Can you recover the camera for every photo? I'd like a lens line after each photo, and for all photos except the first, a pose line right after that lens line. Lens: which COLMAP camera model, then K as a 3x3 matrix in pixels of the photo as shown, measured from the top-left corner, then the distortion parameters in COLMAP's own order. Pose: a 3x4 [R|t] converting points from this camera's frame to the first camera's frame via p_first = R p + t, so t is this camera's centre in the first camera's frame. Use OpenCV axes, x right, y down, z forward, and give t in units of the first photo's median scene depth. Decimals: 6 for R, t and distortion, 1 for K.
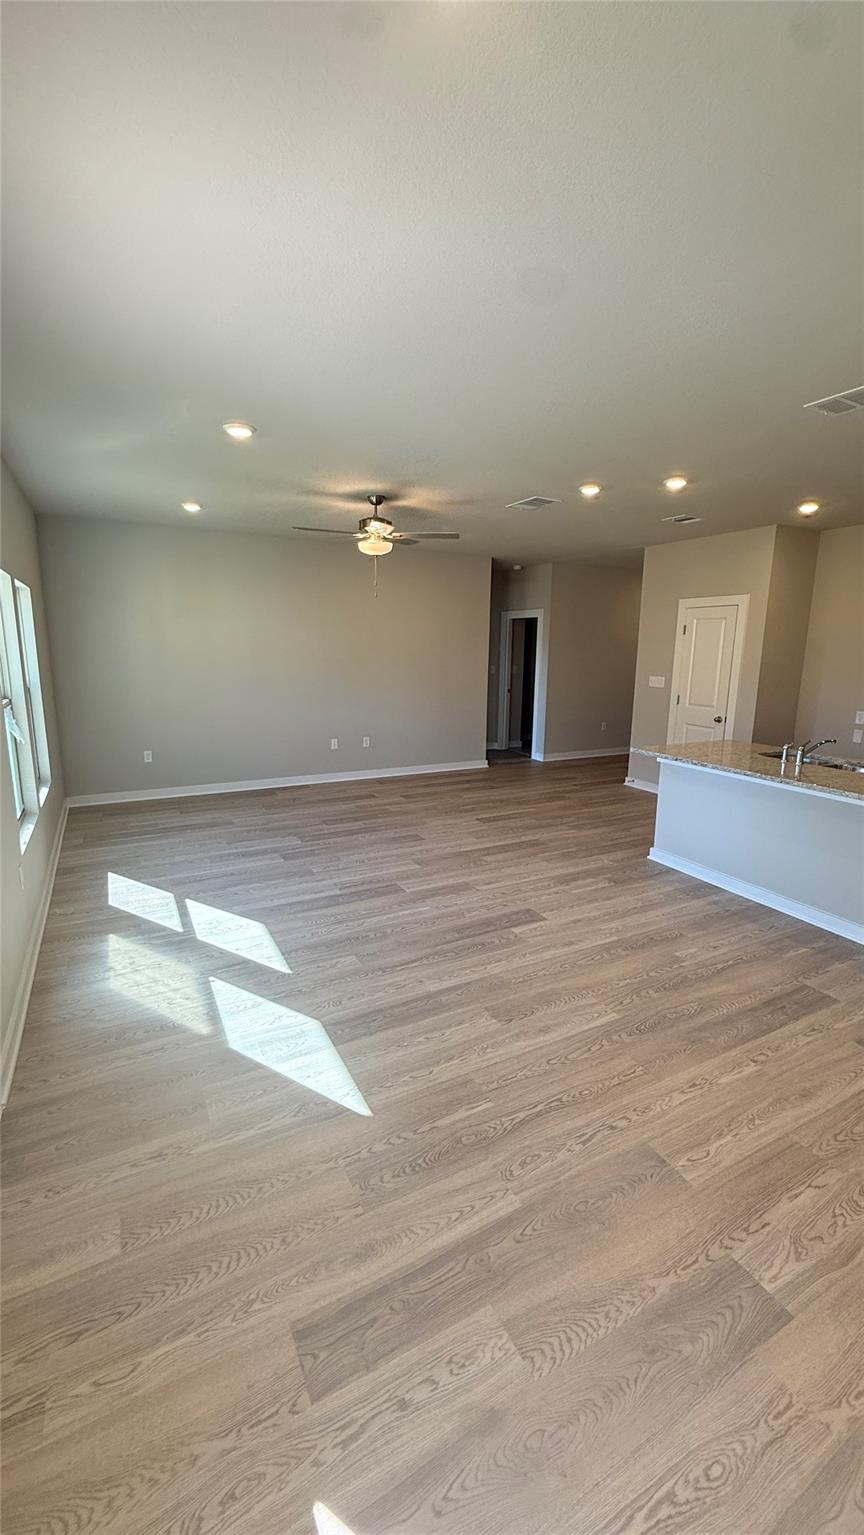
lens RADIAL K [[610.7, 0, 434.5], [0, 610.7, 763.6], [0, 0, 1]] dist [0.000841, 0.000219]
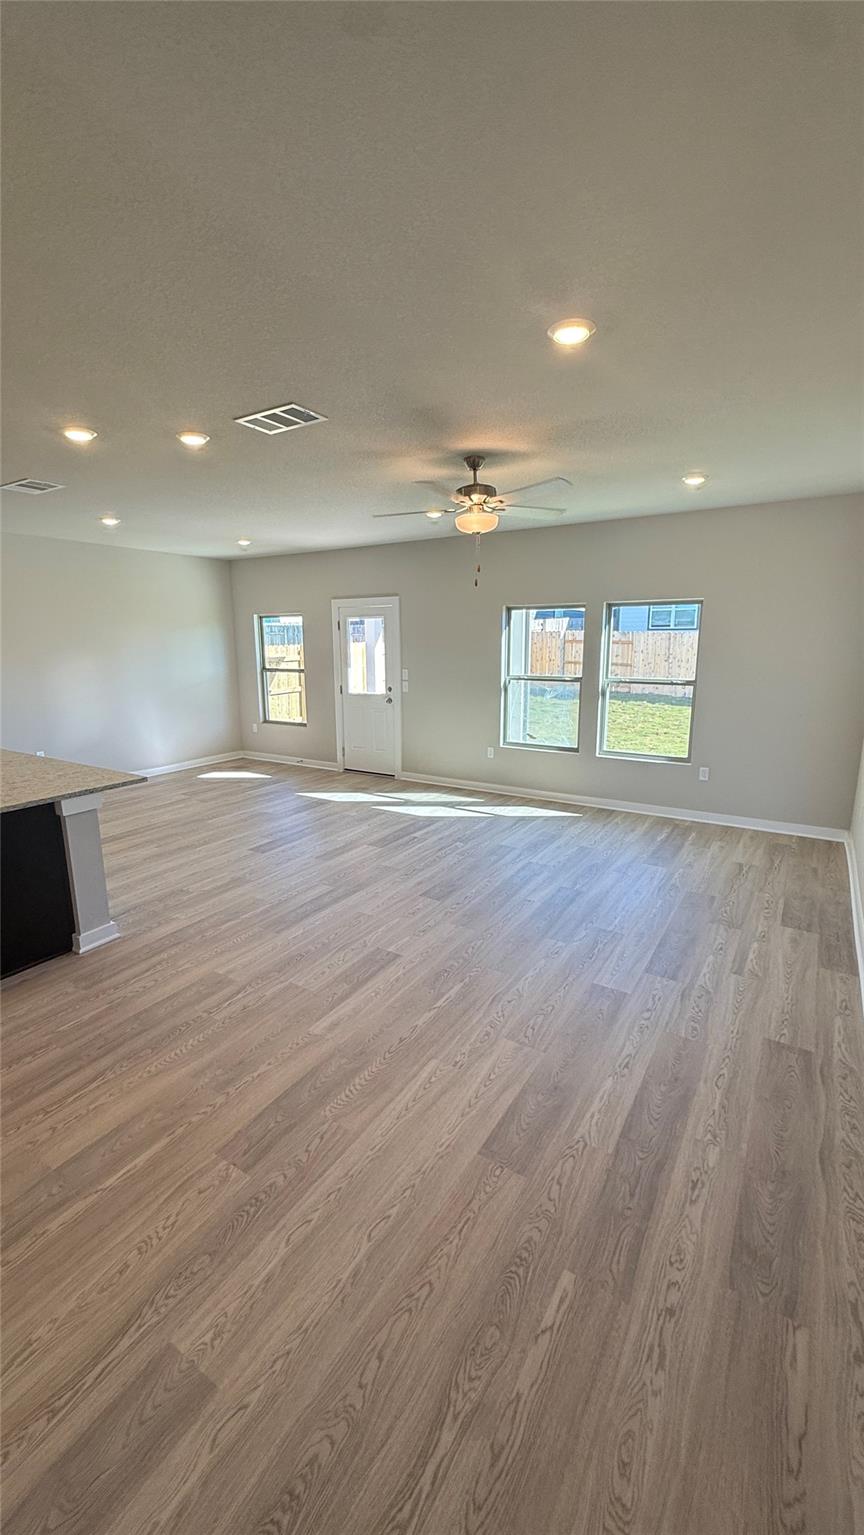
lens RADIAL K [[610.7, 0, 434.5], [0, 610.7, 763.6], [0, 0, 1]] dist [0.000841, 0.000219]
pose [[-0.865108, 0.090312, -0.493388, 0.406892], [-0.102596, 0.930999, 0.350306, -0.369947], [0.490981, 0.353672, -0.796149, 1.889181]]
